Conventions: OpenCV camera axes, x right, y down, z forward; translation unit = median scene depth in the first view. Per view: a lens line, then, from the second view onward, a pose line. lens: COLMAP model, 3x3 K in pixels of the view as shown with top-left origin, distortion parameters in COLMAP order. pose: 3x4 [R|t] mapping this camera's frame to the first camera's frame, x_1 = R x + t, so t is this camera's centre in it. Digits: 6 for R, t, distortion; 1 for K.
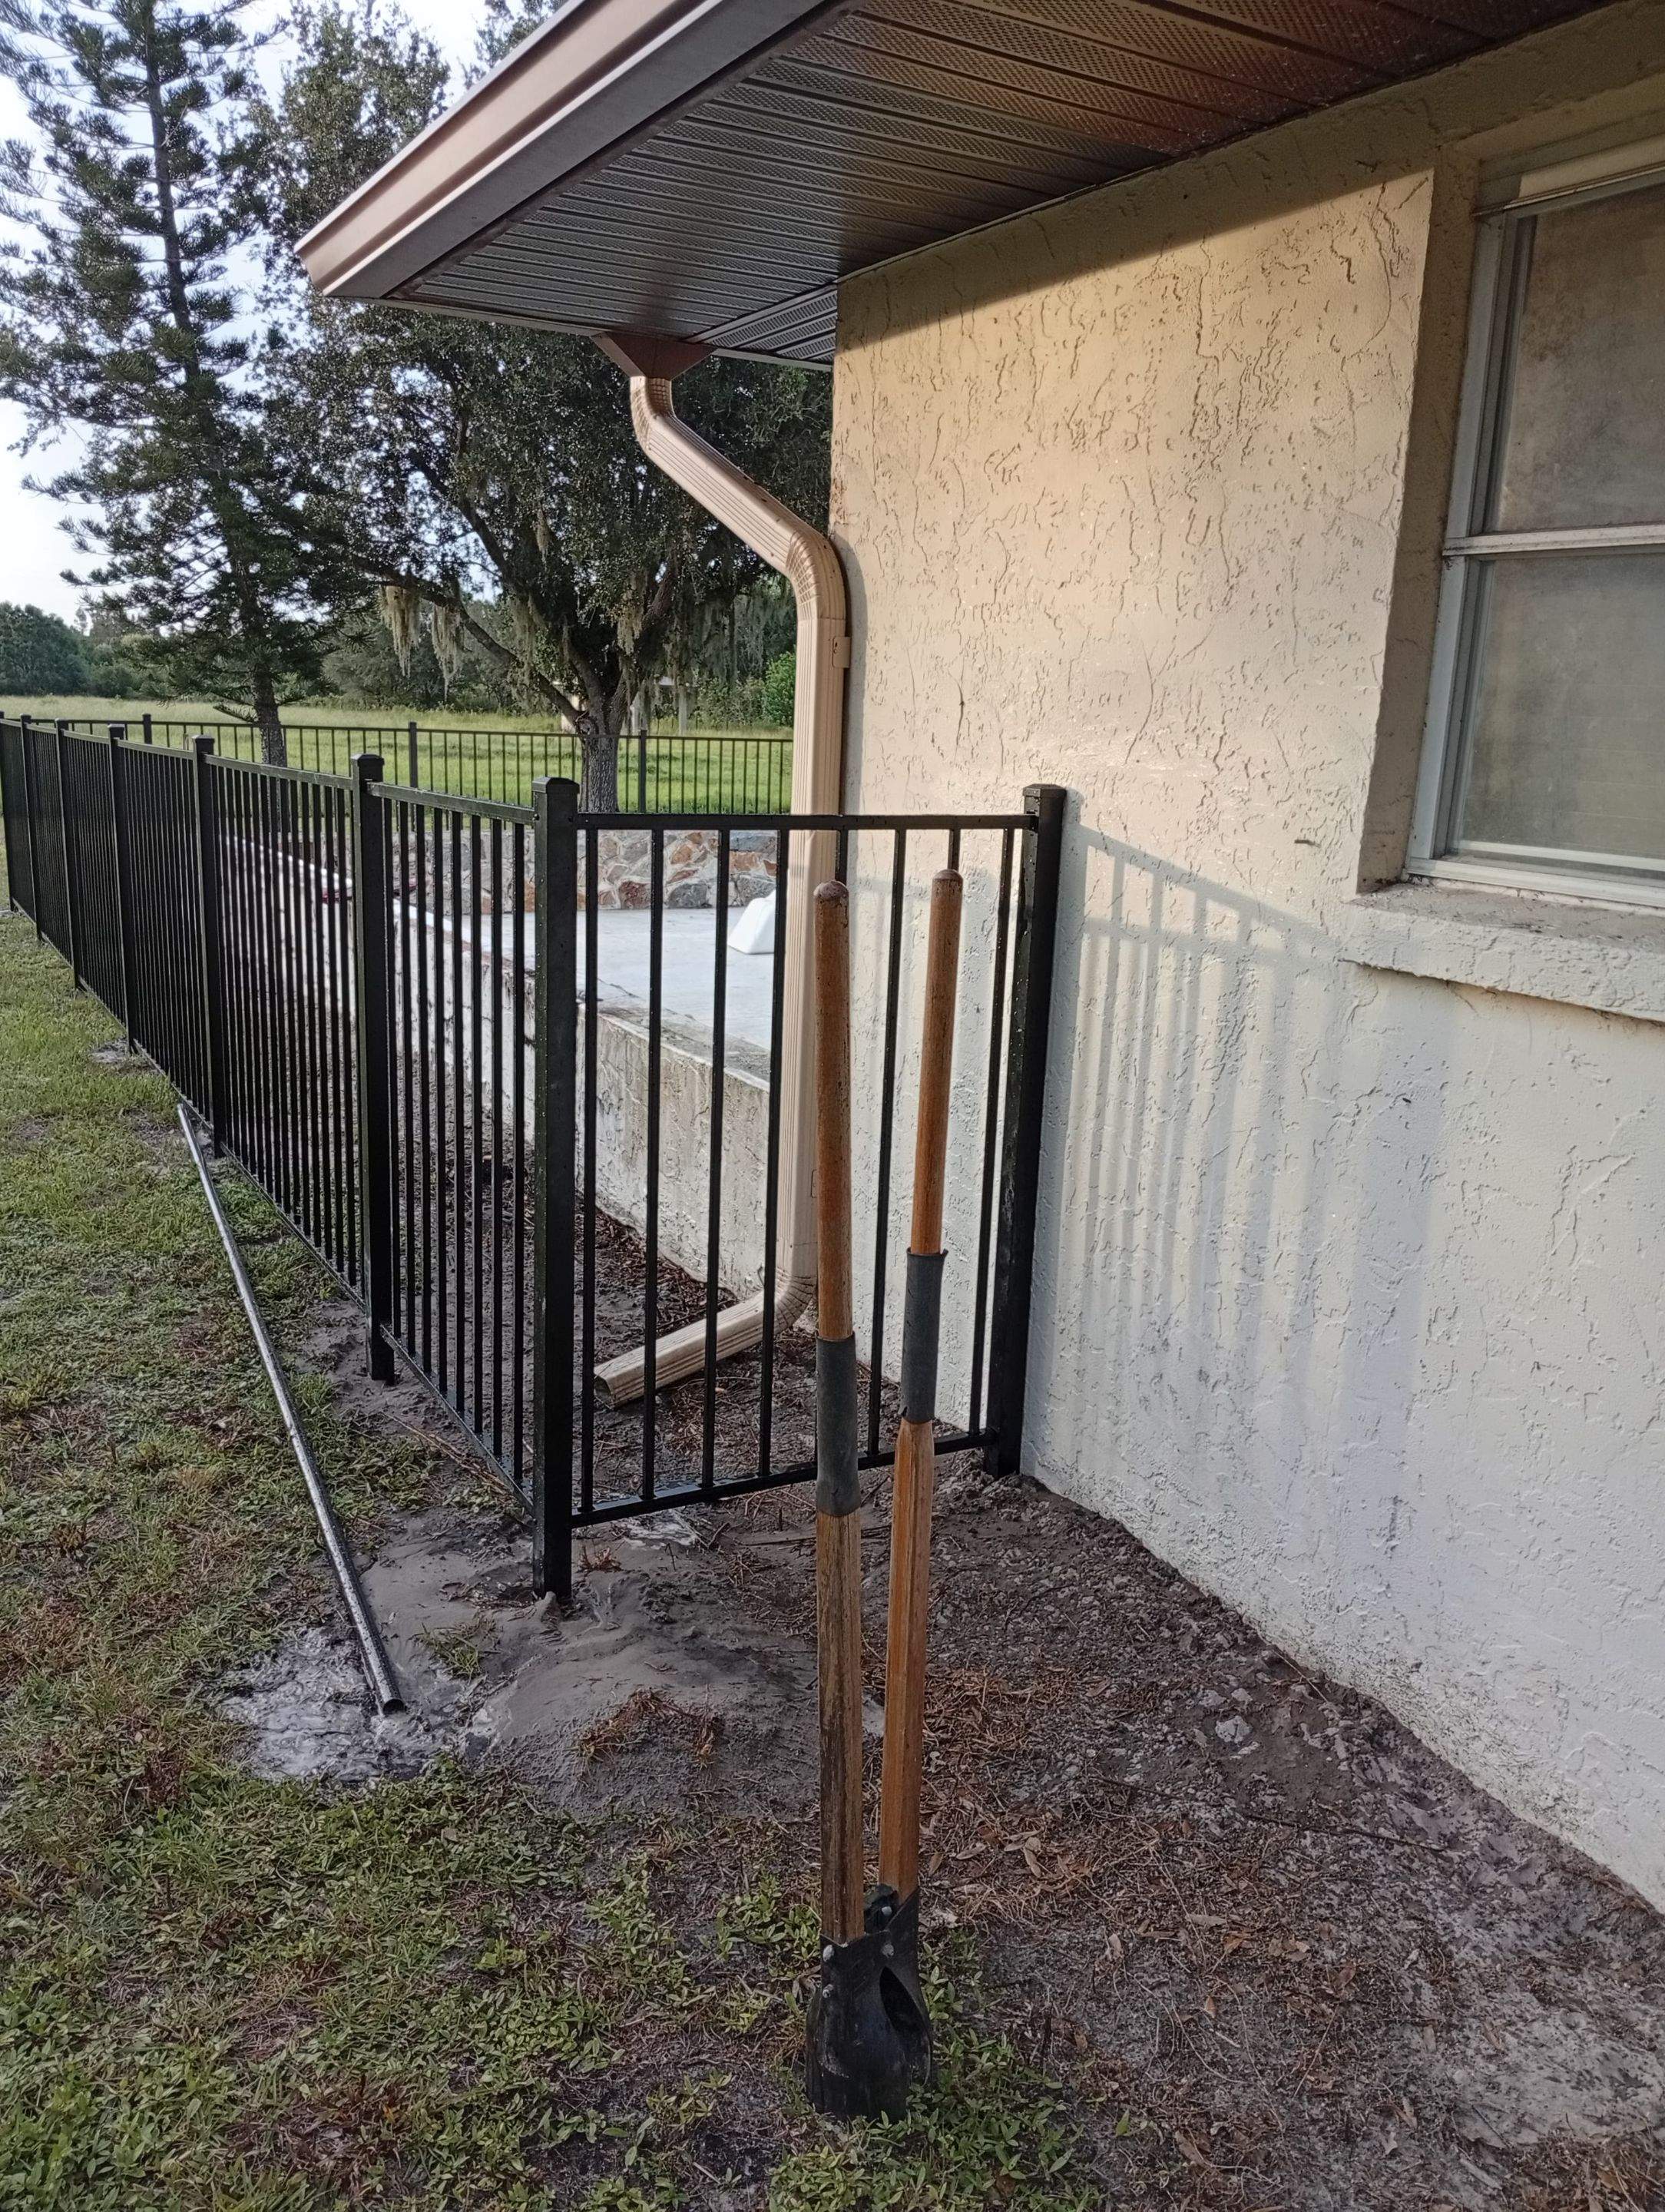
lens RADIAL K [[1664.2, 0, 803.1], [0, 1664.2, 1110.0], [0, 0, 1]] dist [0.108328, -0.259929]
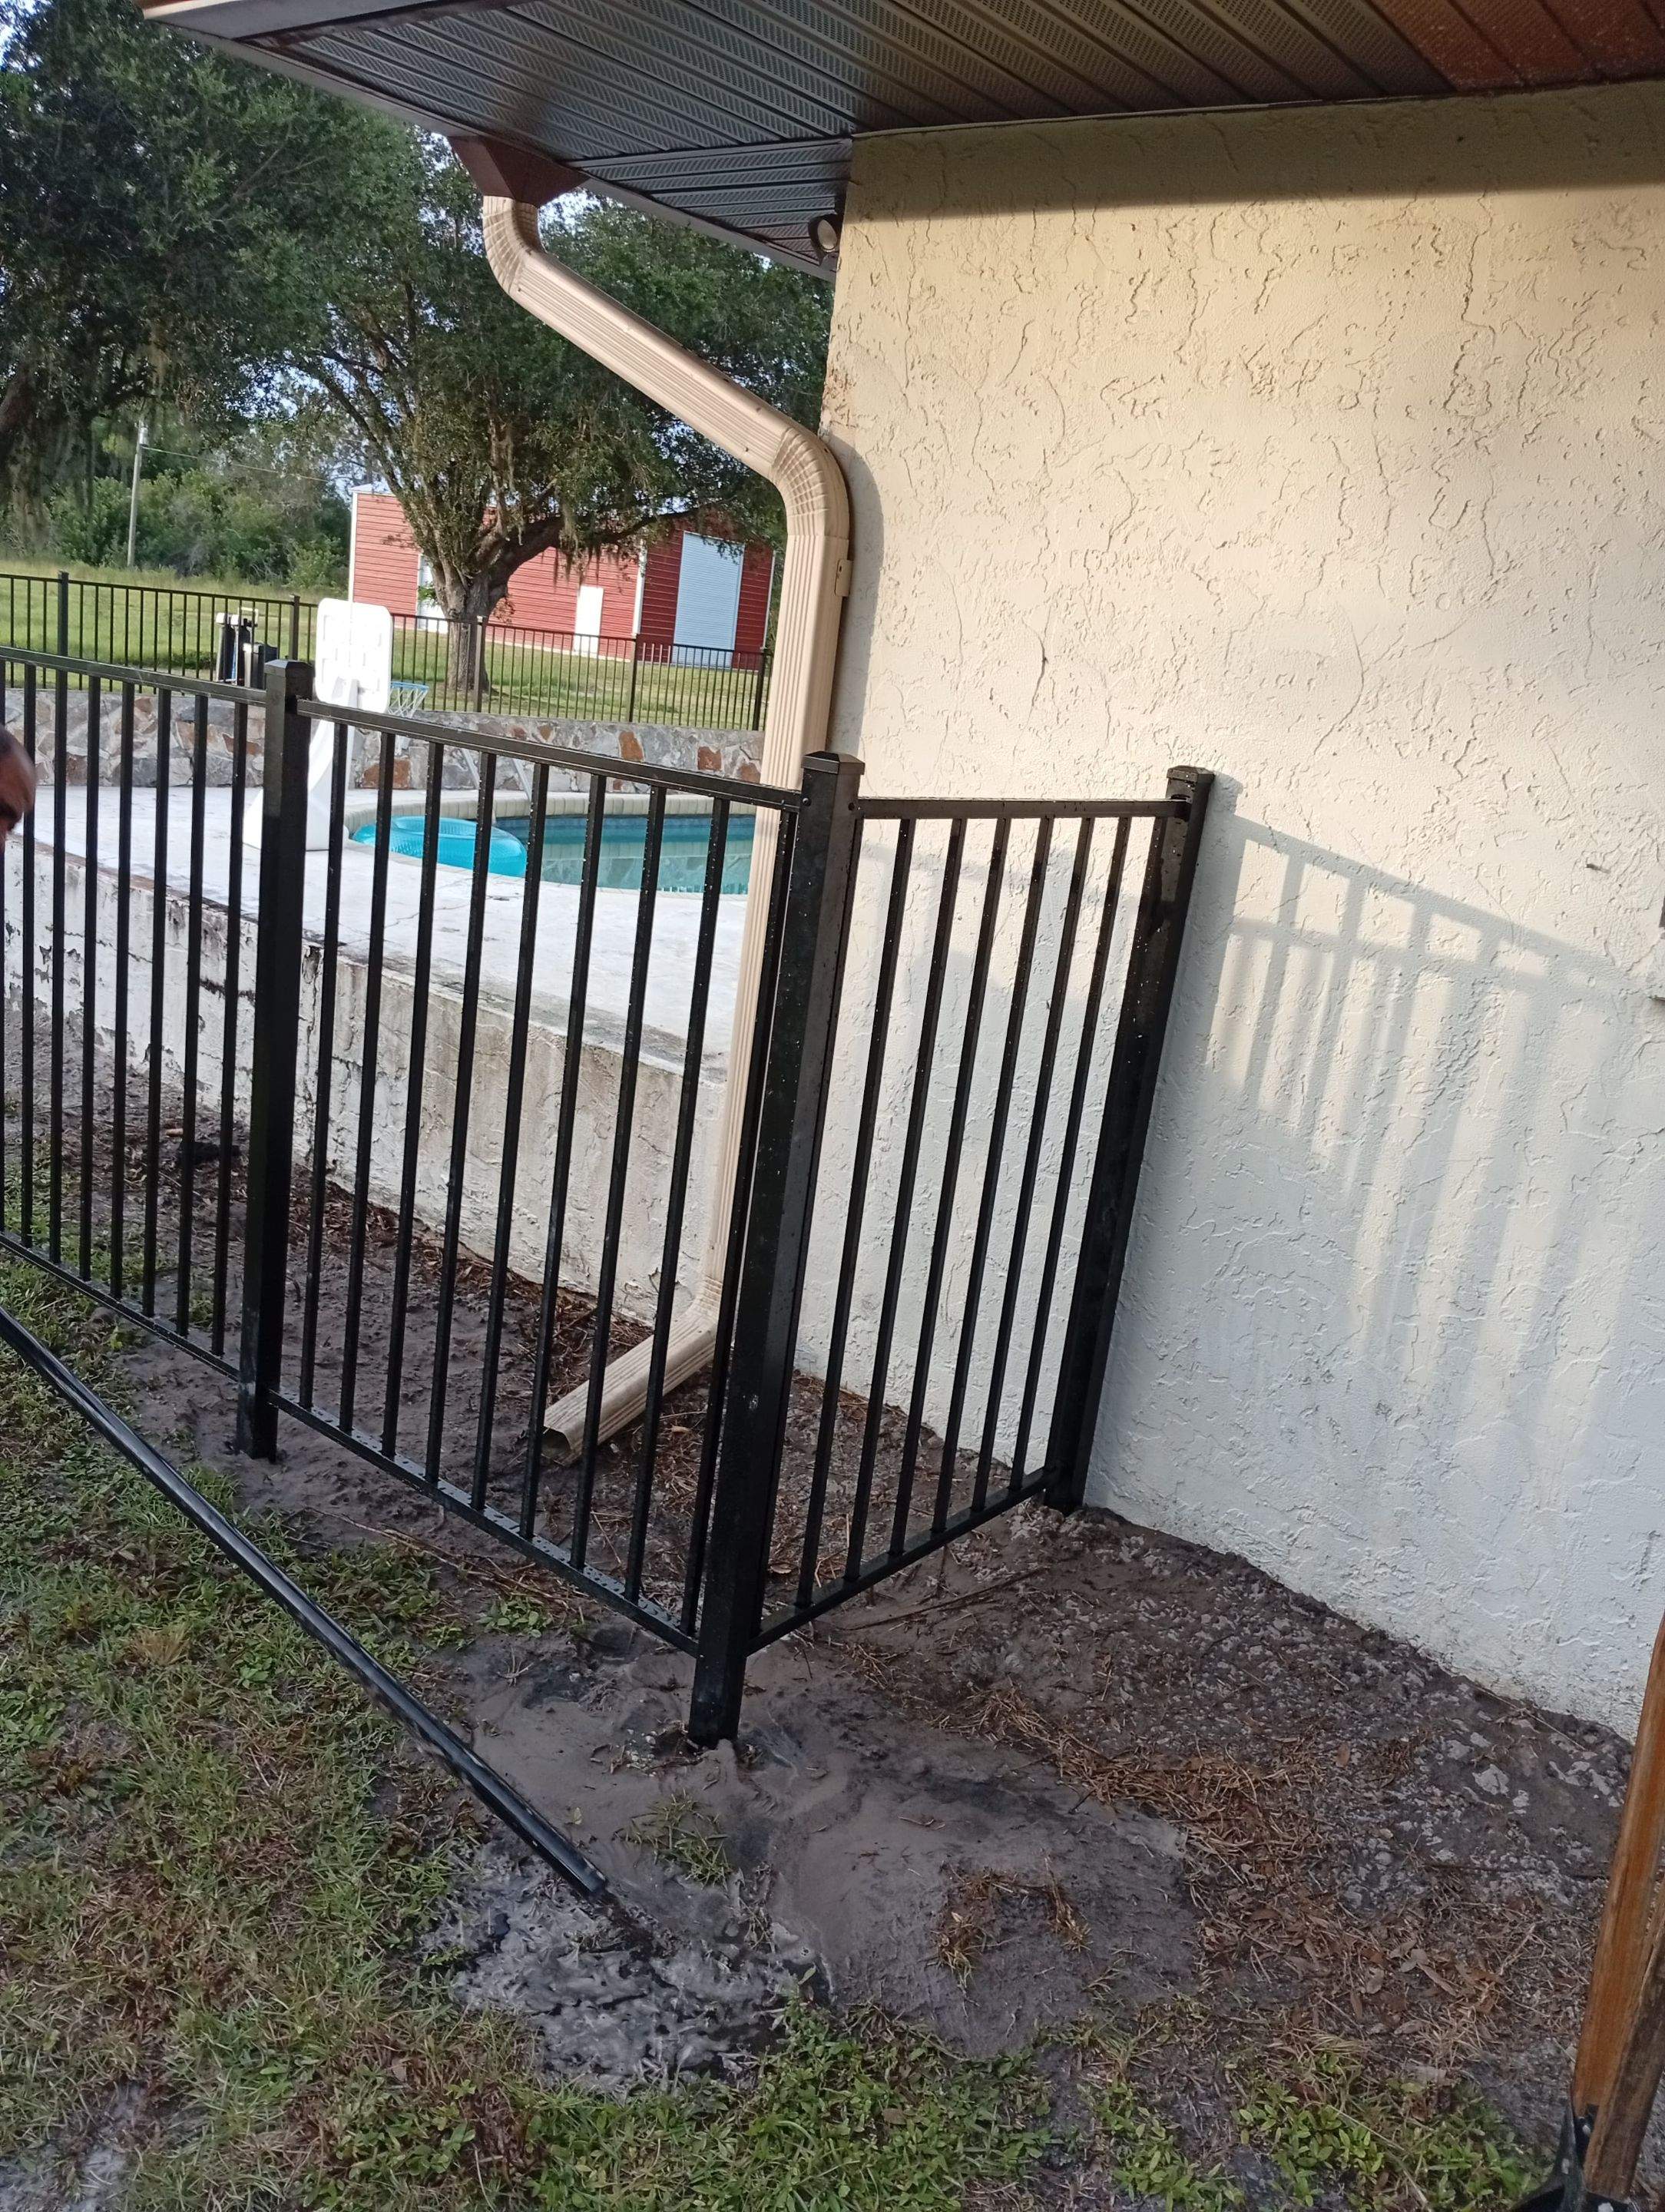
lens RADIAL K [[1664.2, 0, 803.1], [0, 1664.2, 1110.0], [0, 0, 1]] dist [0.108328, -0.259929]
pose [[0.925694, -0.027871, 0.377245, -0.407292], [0.000782, 0.997421, 0.071770, -0.077636], [-0.378272, -0.066142, 0.923328, 0.240129]]
